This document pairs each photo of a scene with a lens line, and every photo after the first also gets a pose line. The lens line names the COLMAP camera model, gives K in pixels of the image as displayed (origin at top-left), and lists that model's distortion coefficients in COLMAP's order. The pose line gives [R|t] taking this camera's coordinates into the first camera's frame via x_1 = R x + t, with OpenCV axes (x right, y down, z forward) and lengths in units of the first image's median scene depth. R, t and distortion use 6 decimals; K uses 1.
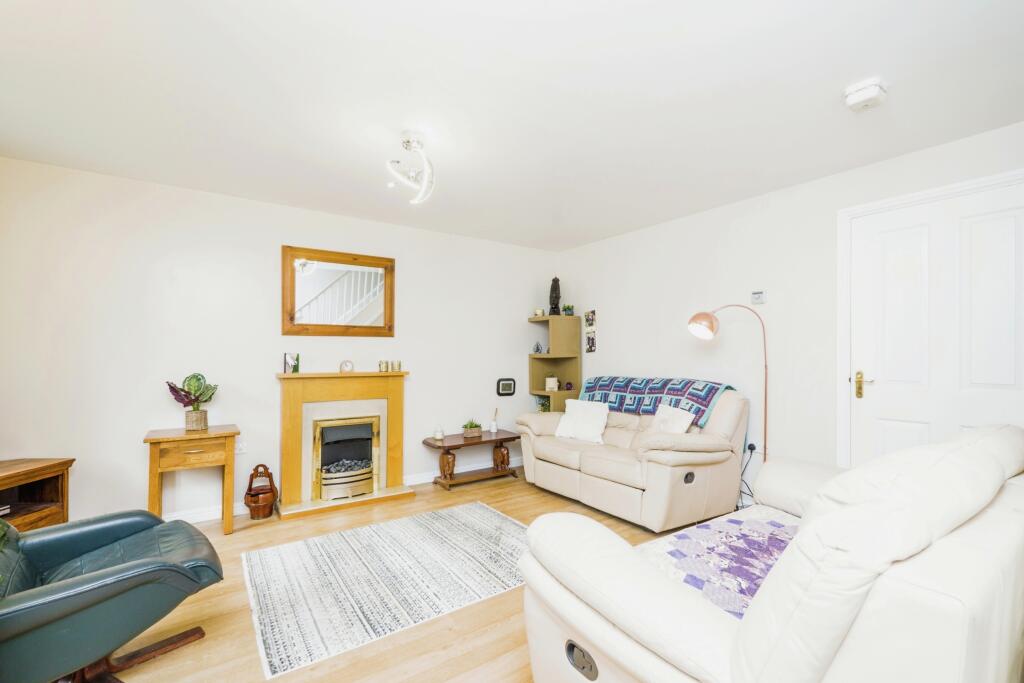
lens RADIAL K [[436.2, 0, 507.6], [0, 436.2, 350.8], [0, 0, 1]] dist [-0.001020, -0.000346]
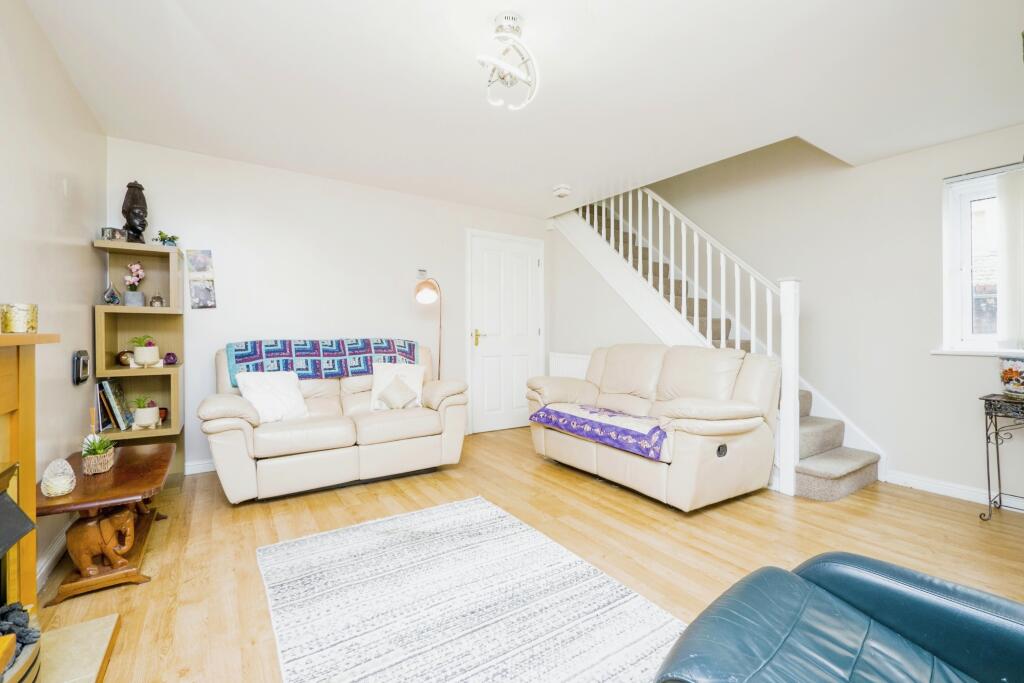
lens RADIAL K [[431.7, 0, 506.8], [0, 431.7, 325.6], [0, 0, 1]] dist [0.000049, -0.000022]
pose [[0.032945, 0.009235, 0.999415, -0.604283], [-0.021850, 0.999725, -0.008517, 0.032231], [-0.999218, -0.021557, 0.033137, 0.592463]]
